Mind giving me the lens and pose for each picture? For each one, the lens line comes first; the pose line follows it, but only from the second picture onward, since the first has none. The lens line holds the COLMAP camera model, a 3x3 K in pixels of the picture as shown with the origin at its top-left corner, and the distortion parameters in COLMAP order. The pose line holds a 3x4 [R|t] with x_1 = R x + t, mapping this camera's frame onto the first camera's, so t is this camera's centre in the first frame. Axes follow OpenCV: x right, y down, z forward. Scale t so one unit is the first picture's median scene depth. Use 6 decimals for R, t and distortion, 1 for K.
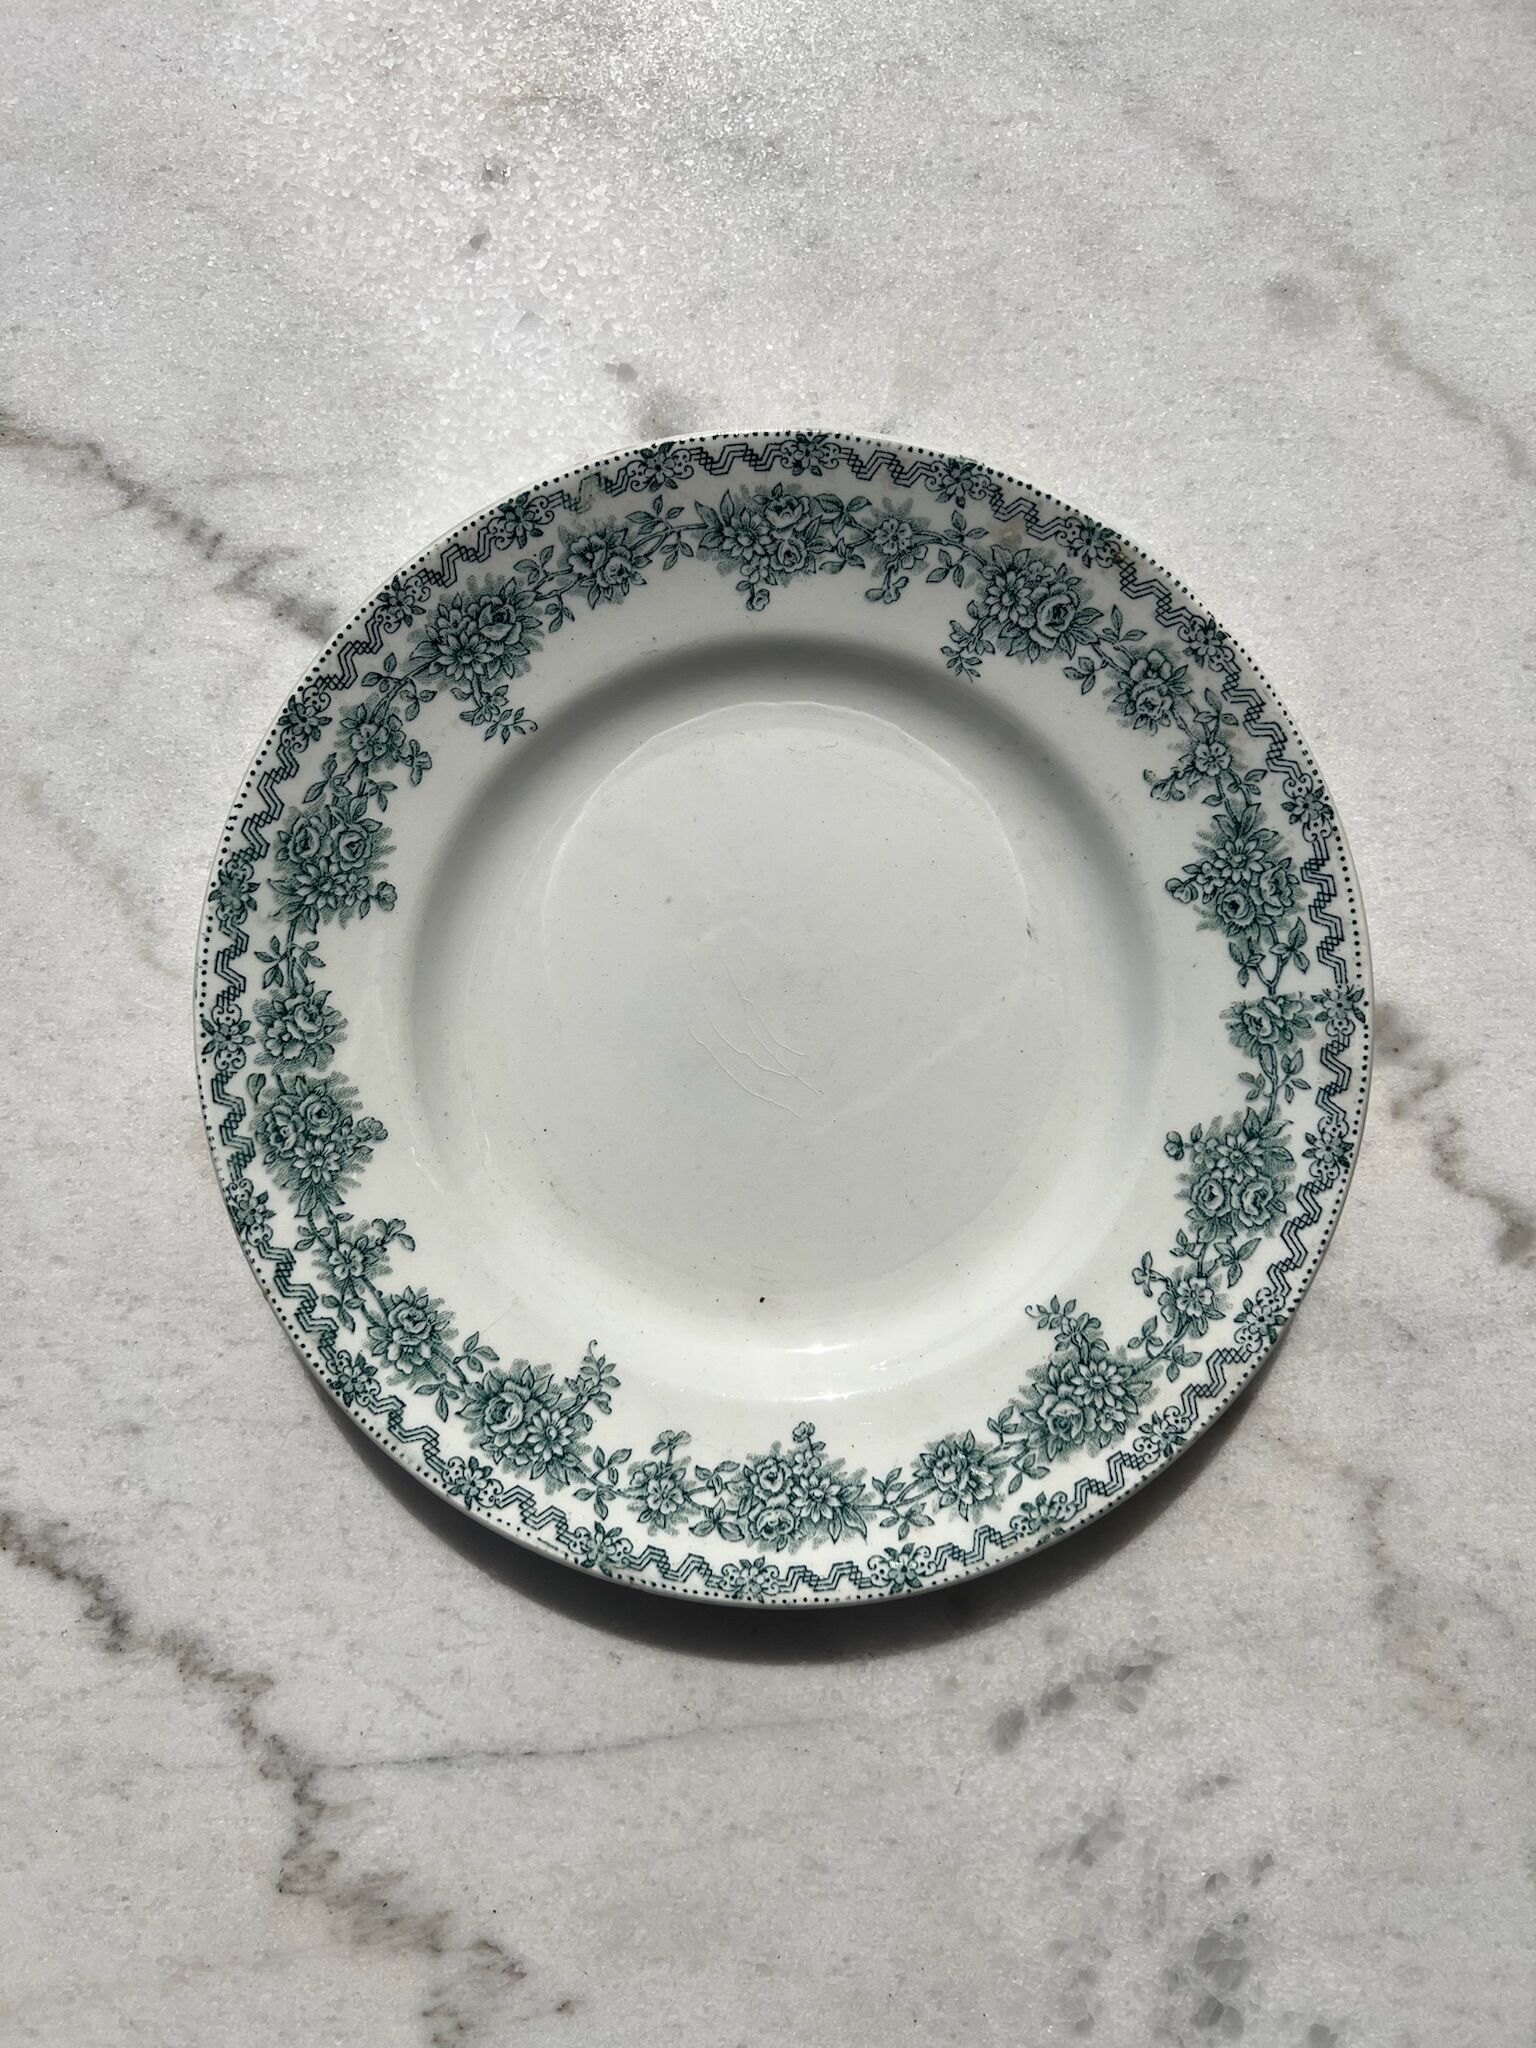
lens RADIAL K [[1494.9, 0, 767.0], [0, 1494.9, 1075.9], [0, 0, 1]] dist [0.004642, -0.001136]
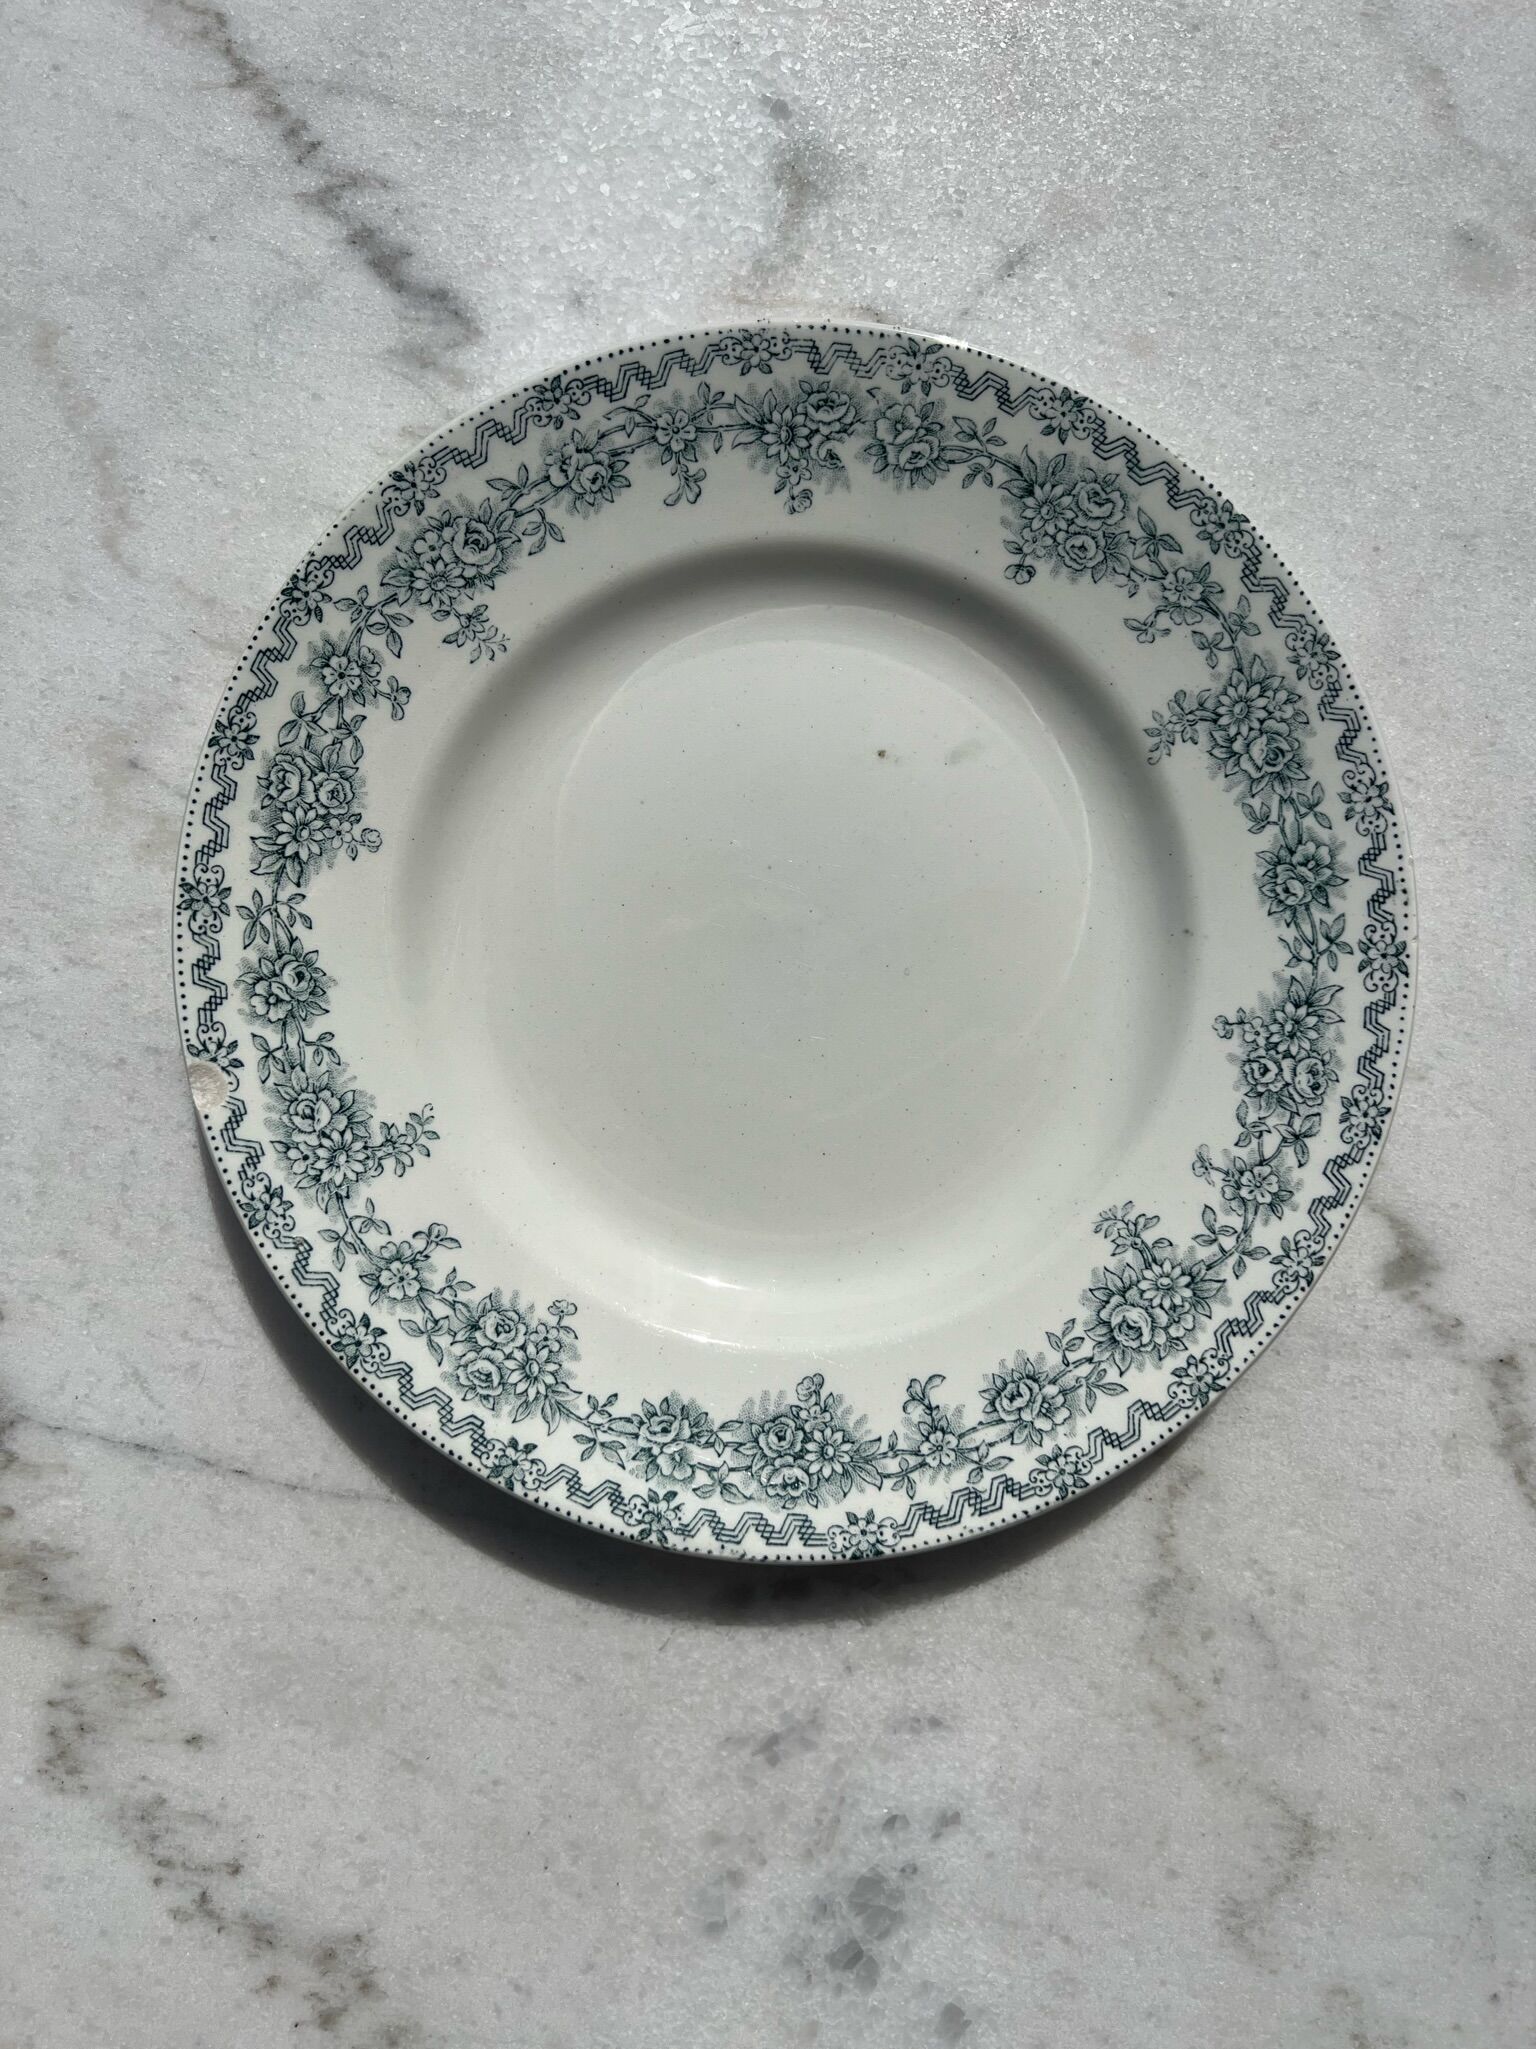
lens RADIAL K [[1495.7, 0, 767.0], [0, 1495.7, 1076.5], [0, 0, 1]] dist [0.004642, -0.001136]
pose [[0.953718, 0.300693, -0.002361, 0.084185], [-0.300702, 0.953701, -0.005734, 0.120977], [0.000528, 0.006179, 0.999981, 0.057178]]
